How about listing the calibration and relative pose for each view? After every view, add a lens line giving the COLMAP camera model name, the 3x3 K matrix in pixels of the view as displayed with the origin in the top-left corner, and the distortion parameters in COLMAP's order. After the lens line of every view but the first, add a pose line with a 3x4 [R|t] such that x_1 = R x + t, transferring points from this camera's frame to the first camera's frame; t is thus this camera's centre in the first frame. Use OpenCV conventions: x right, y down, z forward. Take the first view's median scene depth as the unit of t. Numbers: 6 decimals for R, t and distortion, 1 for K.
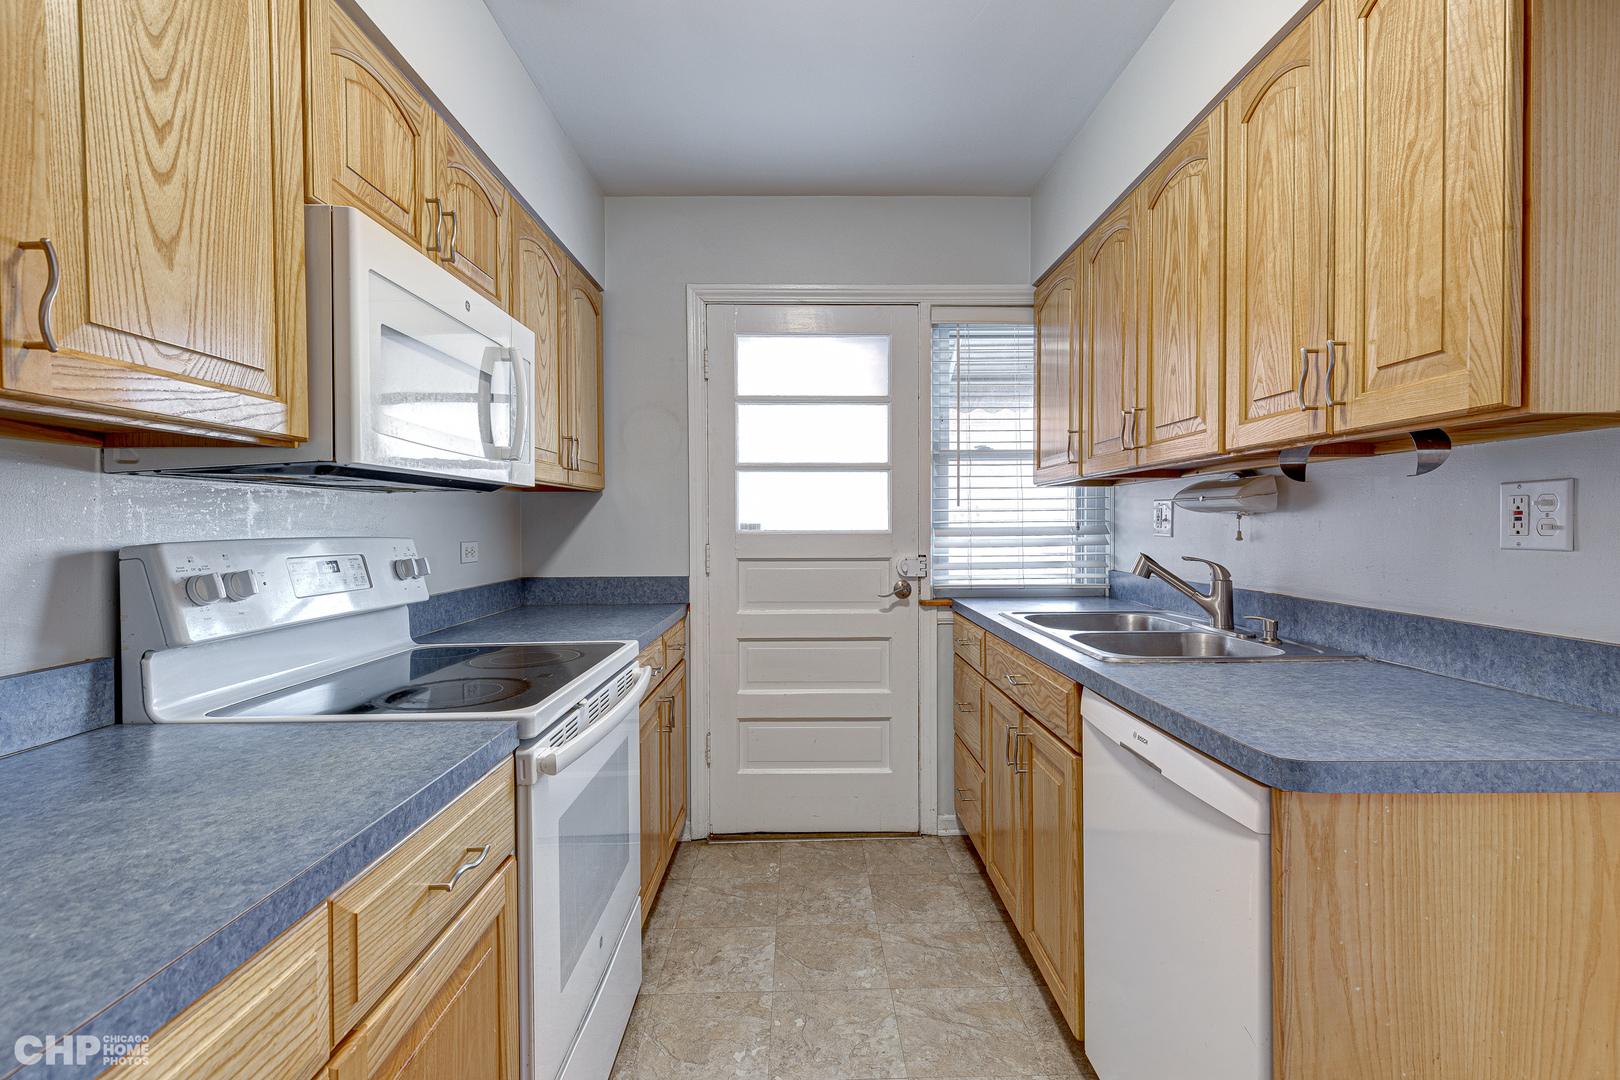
lens RADIAL K [[729.8, 0, 809.1], [0, 729.8, 533.4], [0, 0, 1]] dist [0.011106, -0.001612]
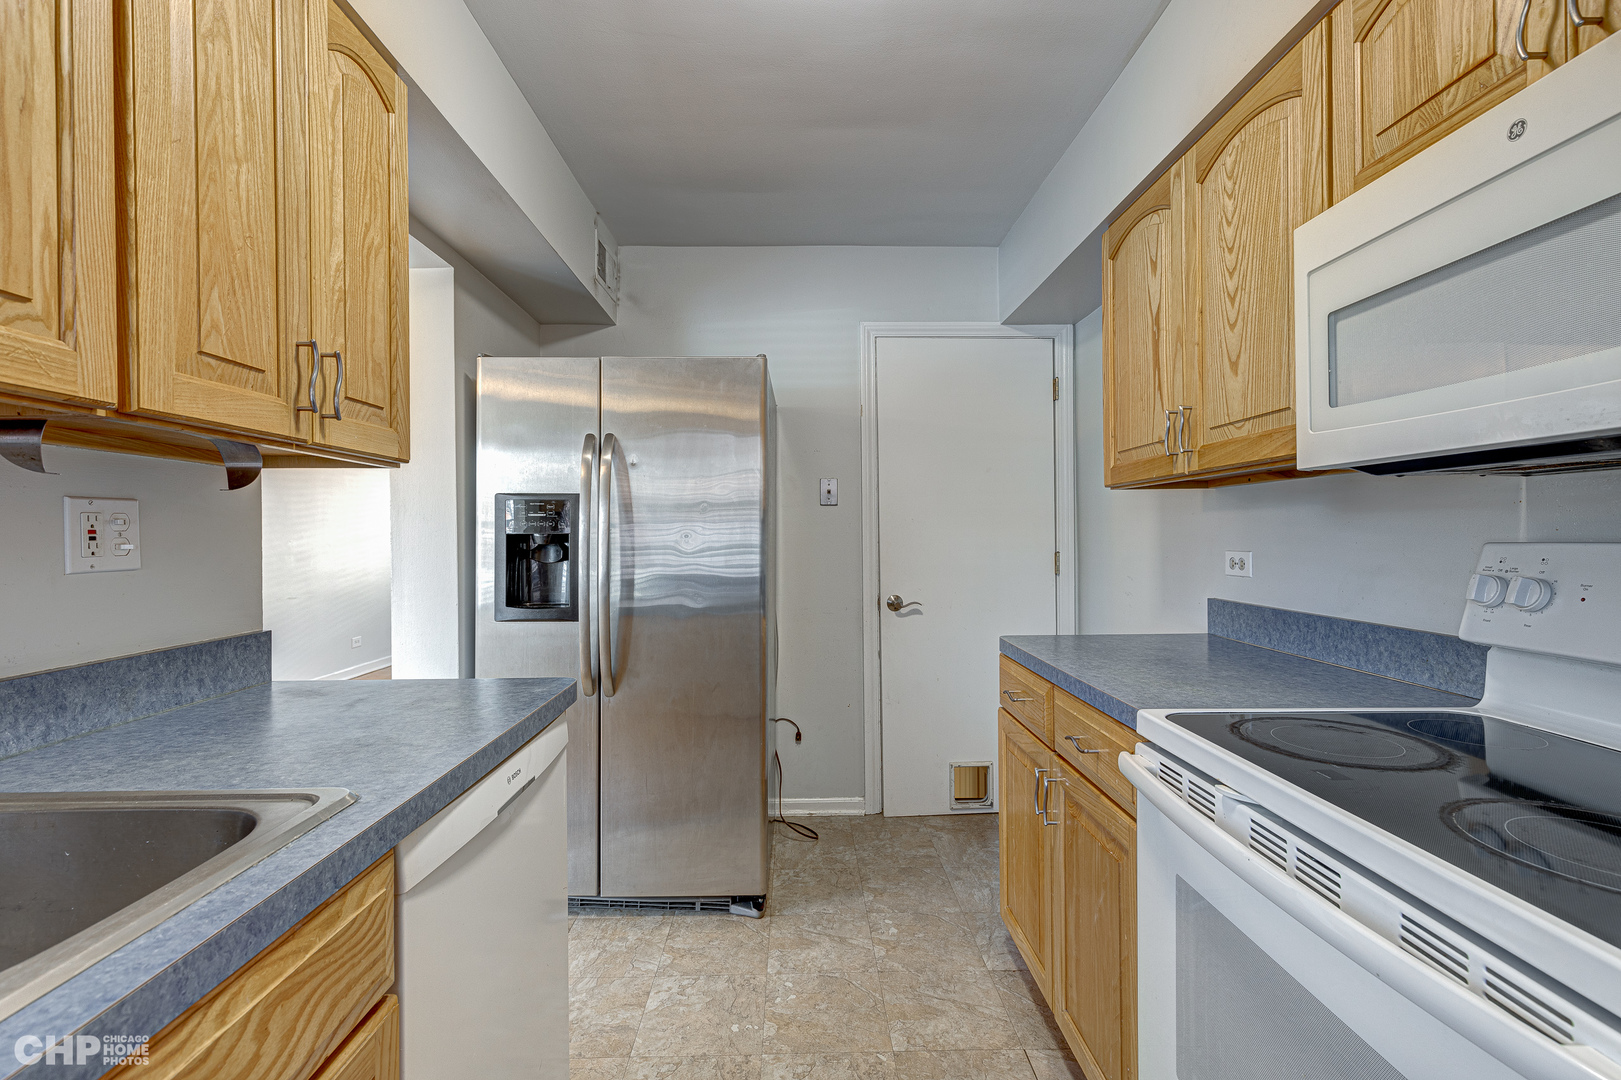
lens RADIAL K [[730.3, 0, 809.6], [0, 730.3, 533.4], [0, 0, 1]] dist [0.011106, -0.001612]
pose [[-0.999853, 0.013964, -0.009910, 0.072548], [0.013806, 0.999779, 0.015850, -0.021811], [0.010129, 0.015711, -0.999825, 1.483974]]
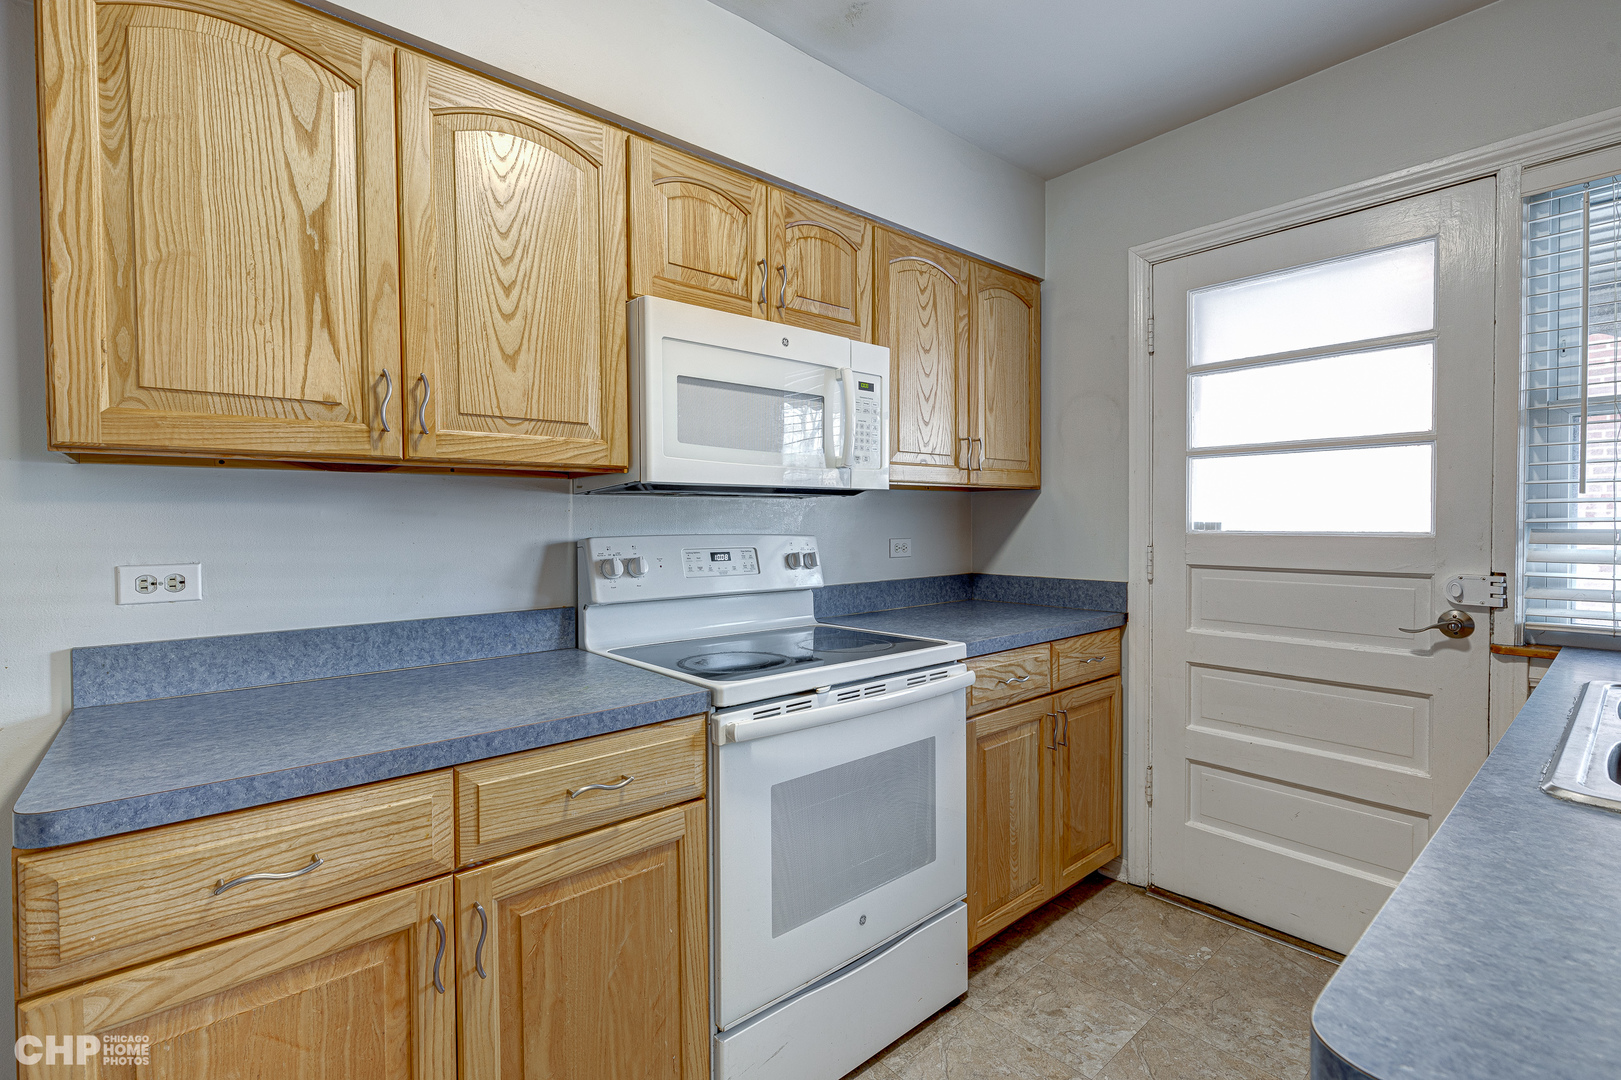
lens RADIAL K [[730.3, 0, 809.6], [0, 730.3, 533.4], [0, 0, 1]] dist [0.011106, -0.001612]
pose [[0.650676, 0.013604, -0.759234, 0.445557], [-0.007802, 0.999907, 0.011230, -0.012144], [0.759316, -0.001383, 0.650721, 0.243961]]
